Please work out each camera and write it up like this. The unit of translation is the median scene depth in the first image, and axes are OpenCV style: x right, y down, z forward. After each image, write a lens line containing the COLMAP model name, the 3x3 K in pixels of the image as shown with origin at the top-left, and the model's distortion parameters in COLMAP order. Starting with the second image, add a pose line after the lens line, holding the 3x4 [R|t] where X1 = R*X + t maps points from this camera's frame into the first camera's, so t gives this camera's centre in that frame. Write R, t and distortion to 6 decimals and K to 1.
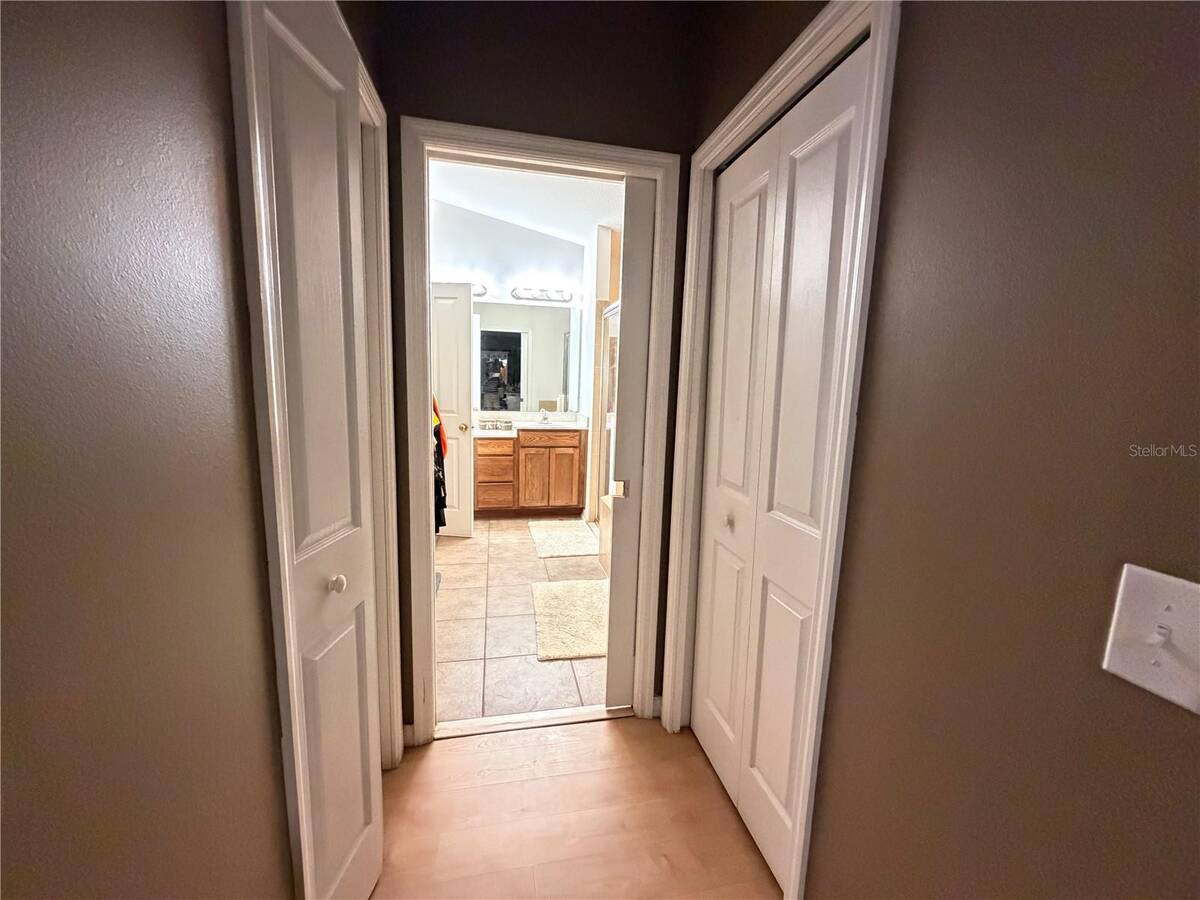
lens RADIAL K [[479.9, 0, 598.9], [0, 479.9, 447.7], [0, 0, 1]] dist [0.000041, 0.000032]
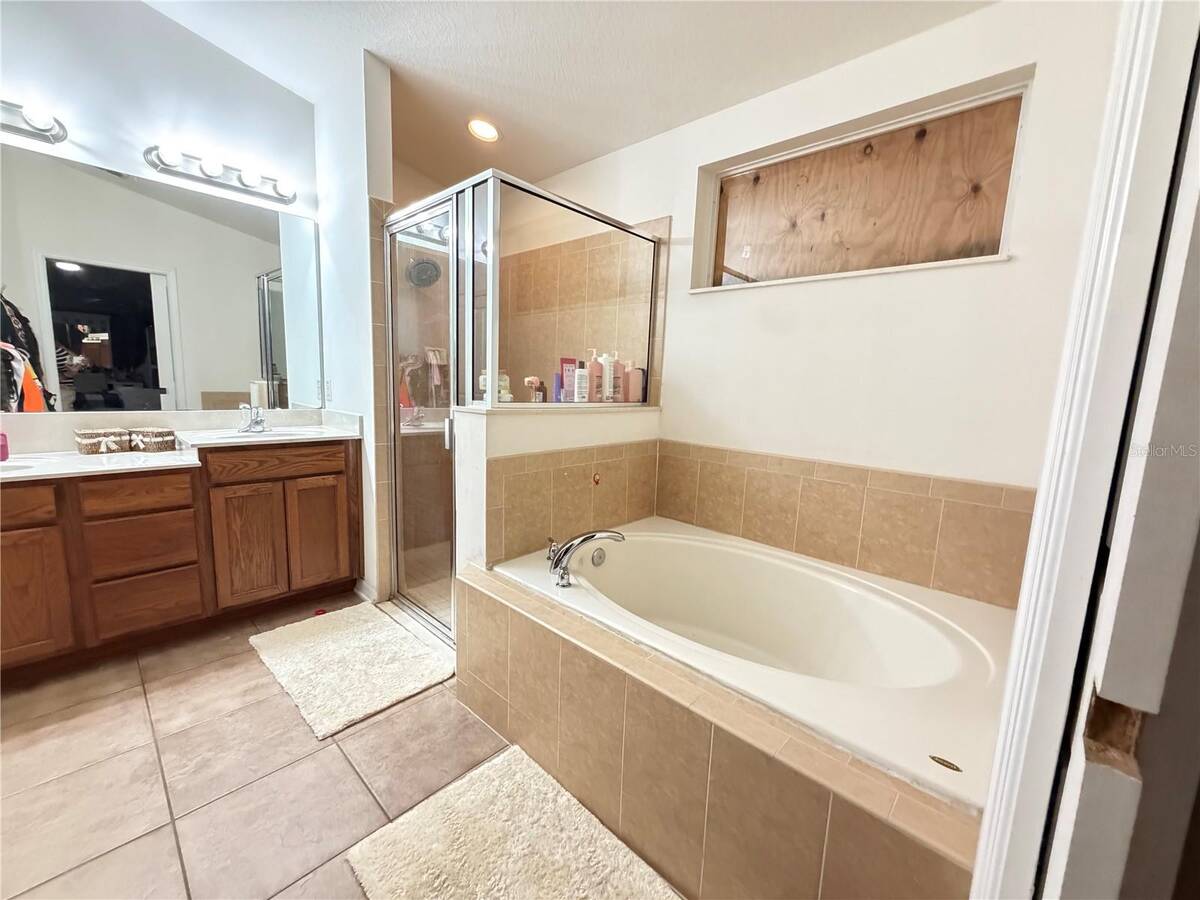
lens RADIAL K [[479.9, 0, 599.5], [0, 479.9, 450.1], [0, 0, 1]] dist [0.000041, 0.000032]
pose [[0.818487, -0.079928, 0.568938, -0.115503], [0.067439, 0.996796, 0.043016, -0.030398], [-0.570553, 0.003161, 0.821255, 0.391389]]
